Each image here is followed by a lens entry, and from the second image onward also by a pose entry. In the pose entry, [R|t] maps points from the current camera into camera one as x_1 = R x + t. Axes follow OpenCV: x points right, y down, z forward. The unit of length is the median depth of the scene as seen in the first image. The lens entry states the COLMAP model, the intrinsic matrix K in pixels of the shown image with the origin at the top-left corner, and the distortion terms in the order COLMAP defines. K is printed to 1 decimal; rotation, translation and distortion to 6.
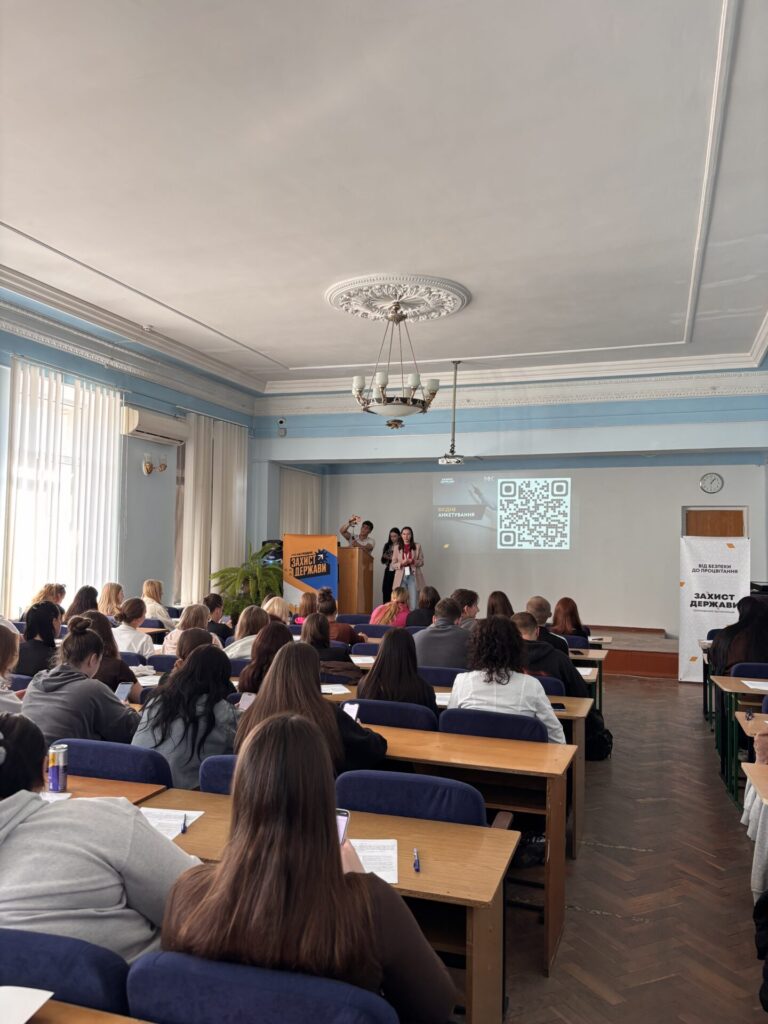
lens RADIAL K [[780.7, 0, 386.0], [0, 780.7, 509.1], [0, 0, 1]] dist [-0.003268, -0.000946]
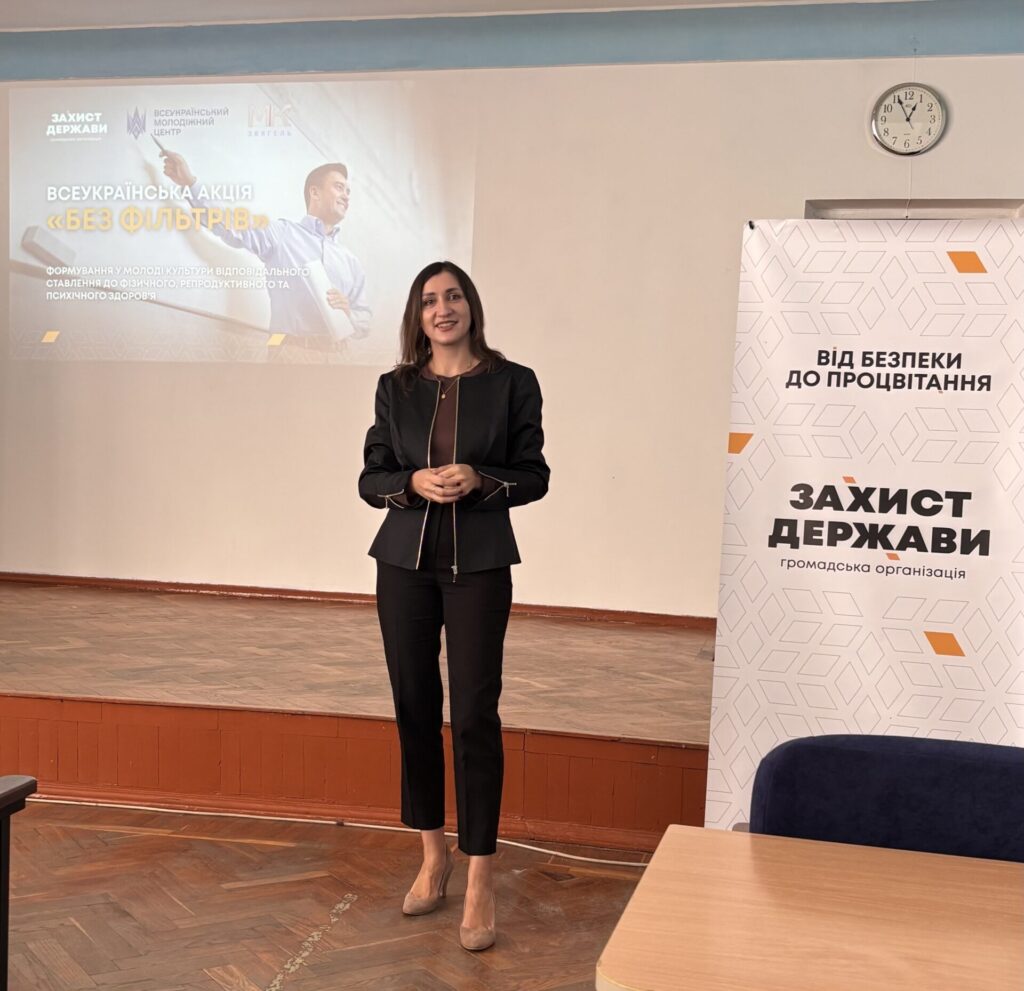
lens RADIAL K [[1331.6, 0, 511.7], [0, 1331.6, 496.3], [0, 0, 1]] dist [0.011977, 0.000000]
pose [[0.995035, 0.021604, 0.097151, 0.283605], [-0.029439, 0.996364, 0.079956, 0.084303], [-0.095070, -0.082419, 0.992053, 0.643840]]
